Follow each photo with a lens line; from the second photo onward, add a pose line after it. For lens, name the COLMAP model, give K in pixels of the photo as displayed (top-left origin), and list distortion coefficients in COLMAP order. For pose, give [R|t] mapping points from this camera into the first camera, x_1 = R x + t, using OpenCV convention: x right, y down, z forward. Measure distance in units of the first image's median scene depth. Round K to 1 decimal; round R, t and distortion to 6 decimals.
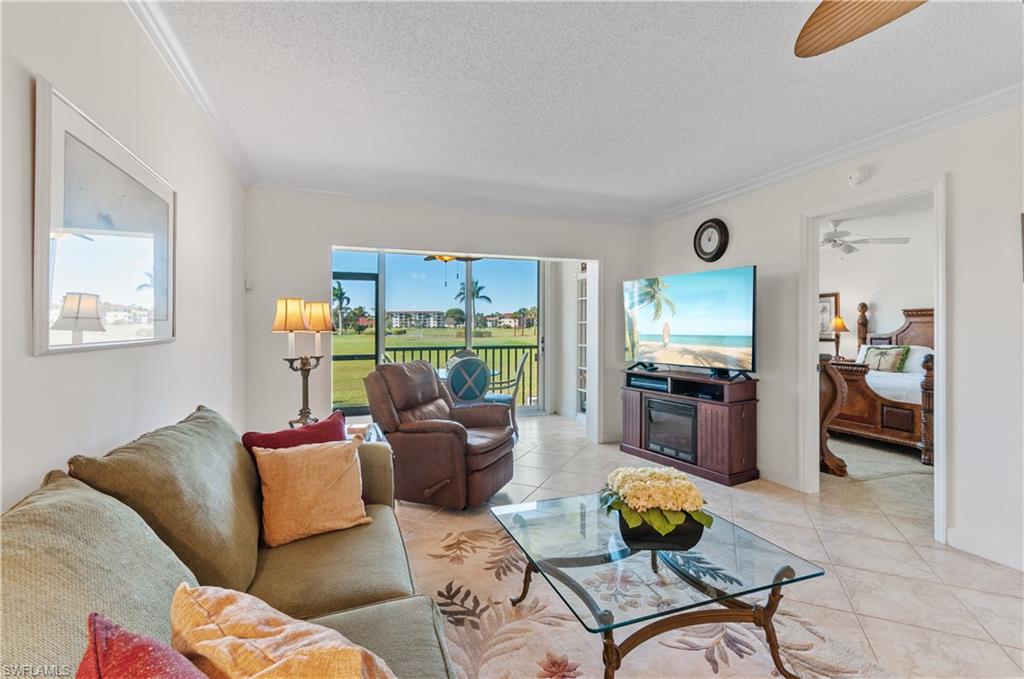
lens RADIAL K [[462.0, 0, 515.1], [0, 462.0, 330.4], [0, 0, 1]] dist [0.000864, 0.000100]
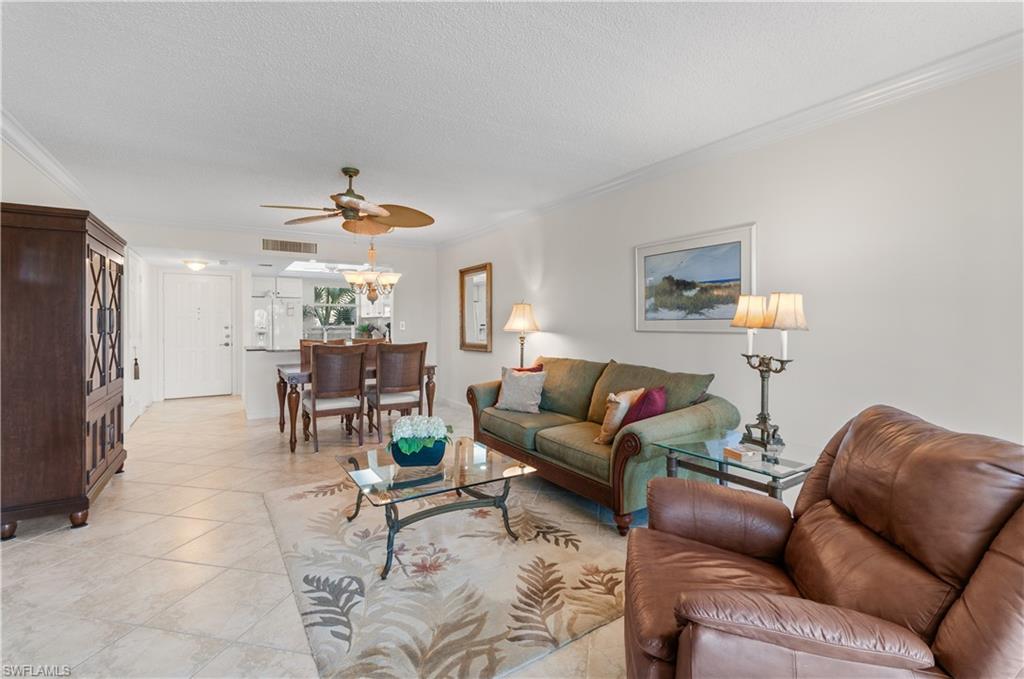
lens RADIAL K [[459.9, 0, 514.3], [0, 459.9, 321.0], [0, 0, 1]] dist [0.000774, 0.000151]
pose [[-0.979019, 0.001278, -0.203764, 0.111311], [0.000531, 0.999993, 0.003721, -0.008332], [0.203767, 0.003535, -0.979013, 0.950655]]
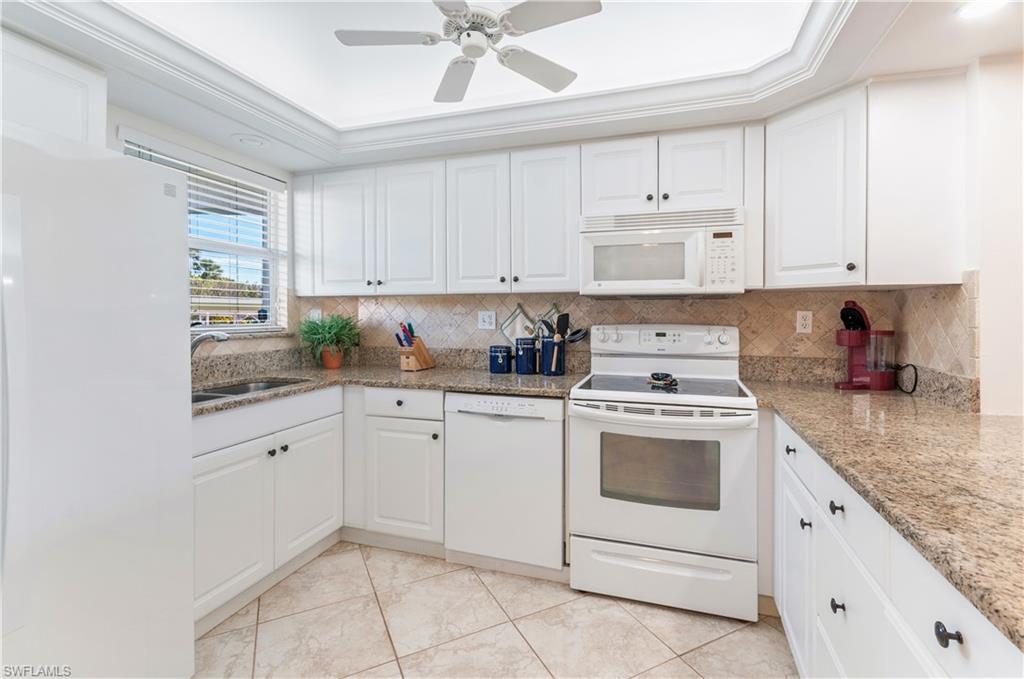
lens RADIAL K [[466.0, 0, 522.9], [0, 466.0, 313.9], [0, 0, 1]] dist [0.000422, 0.000185]
pose [[-0.622863, 0.001224, -0.782330, 0.657832], [-0.003863, 0.999982, 0.004640, 0.002818], [0.782321, 0.005912, -0.622847, -0.589620]]
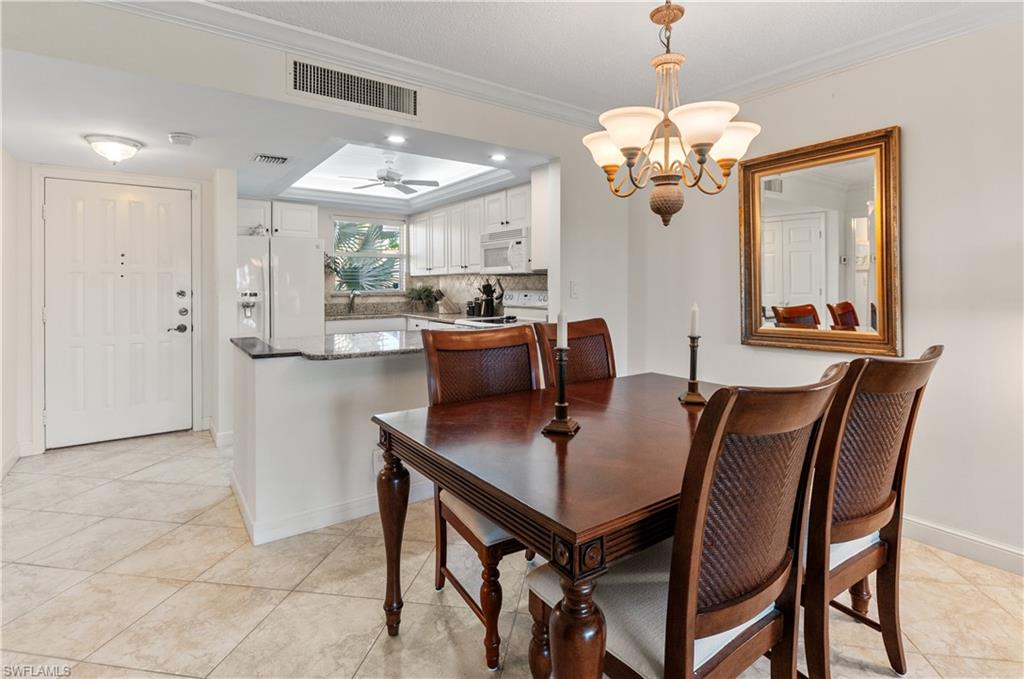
lens RADIAL K [[497.3, 0, 515.1], [0, 497.3, 280.8], [0, 0, 1]] dist [0.001493, 0.000138]
pose [[-0.965485, 0.001511, -0.260456, 0.438049], [0.002413, 0.999992, -0.003143, 0.001157], [0.260449, -0.003663, -0.965481, 0.145690]]
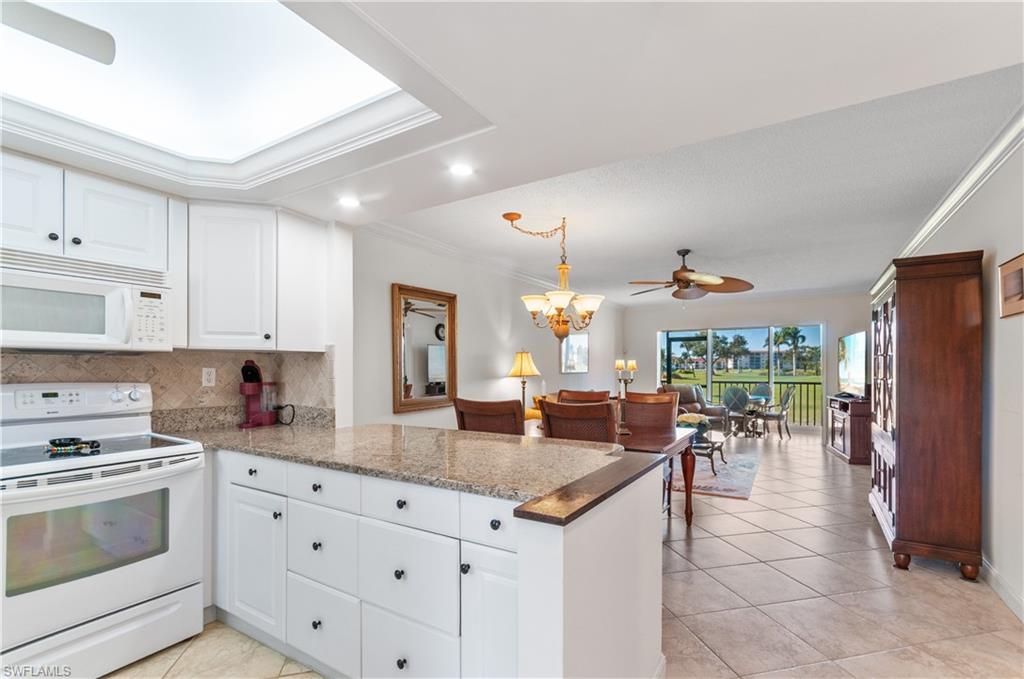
lens RADIAL K [[459.4, 0, 524.1], [0, 459.4, 369.3], [0, 0, 1]] dist [0.000070, -0.000076]
pose [[0.615670, 0.003289, -0.787997, 0.779581], [-0.005654, 0.999984, -0.000244, 0.000711], [0.787984, 0.004605, 0.615678, -0.704439]]
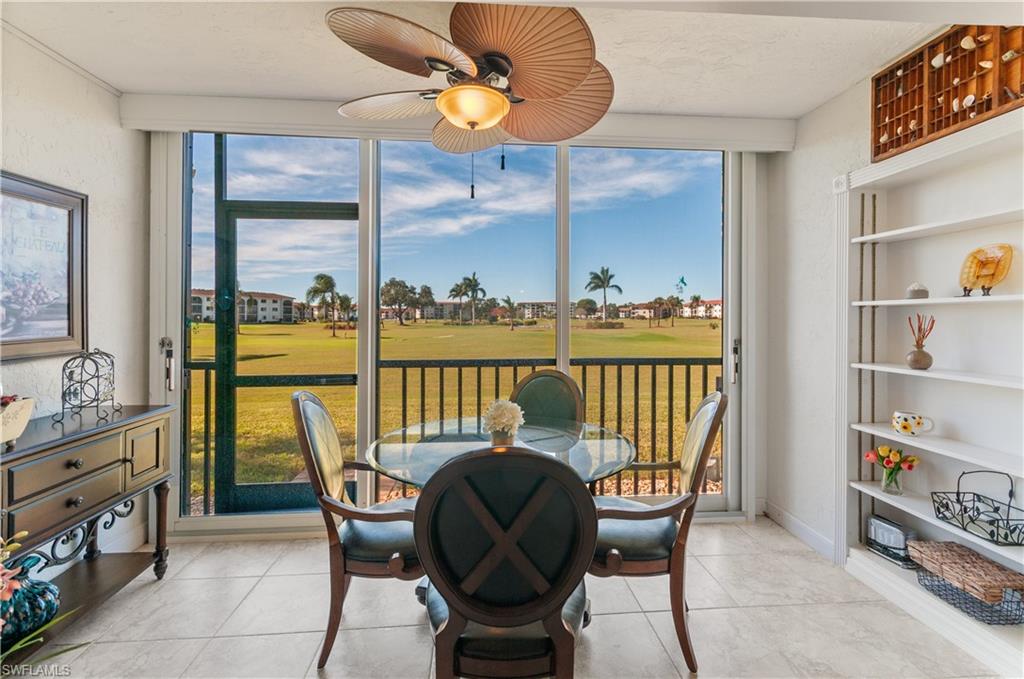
lens RADIAL K [[467.4, 0, 512.2], [0, 467.4, 318.5], [0, 0, 1]] dist [-0.000157, -0.000016]
pose [[0.959268, 0.002079, -0.282491, -0.026714], [-0.003731, 0.999979, -0.005312, -0.003903], [0.282474, 0.006149, 0.959255, 0.763584]]
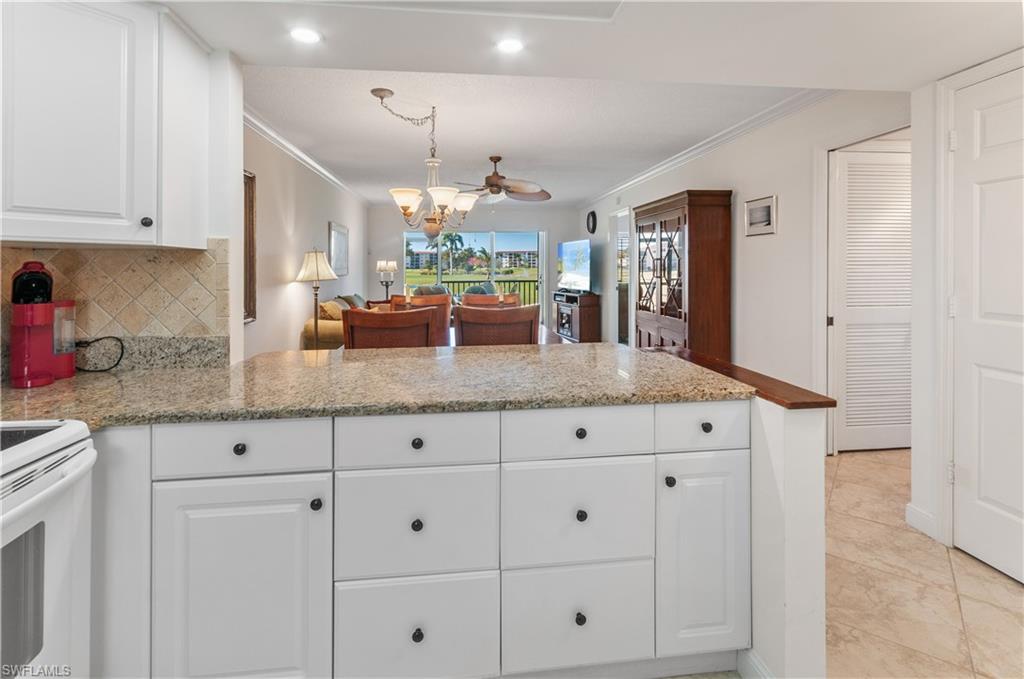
lens RADIAL K [[477.5, 0, 510.0], [0, 477.5, 267.2], [0, 0, 1]] dist [0.001020, 0.000252]
pose [[0.970485, -0.003576, -0.241136, 0.509725], [0.002079, 0.999977, -0.006460, -0.002391], [0.241154, 0.005768, 0.970470, -0.857691]]
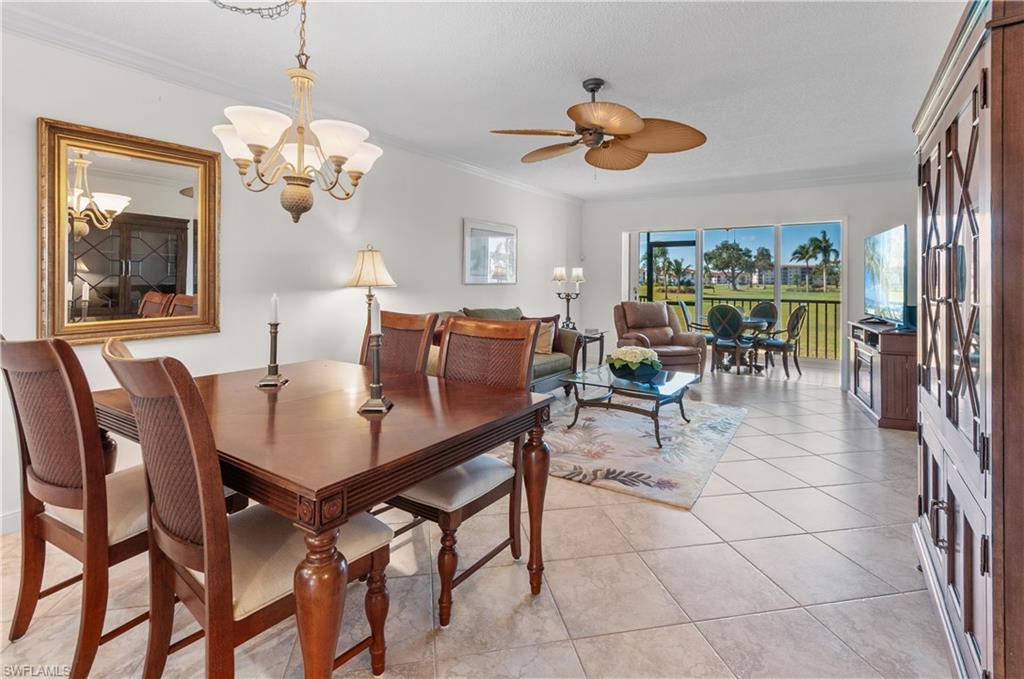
lens RADIAL K [[479.7, 0, 515.2], [0, 479.7, 272.1], [0, 0, 1]] dist [-0.000166, -0.000245]
pose [[0.581312, -0.005831, -0.813659, 0.662139], [-0.017898, 0.999641, -0.019951, 0.004575], [0.813484, 0.026161, 0.580999, -0.276993]]
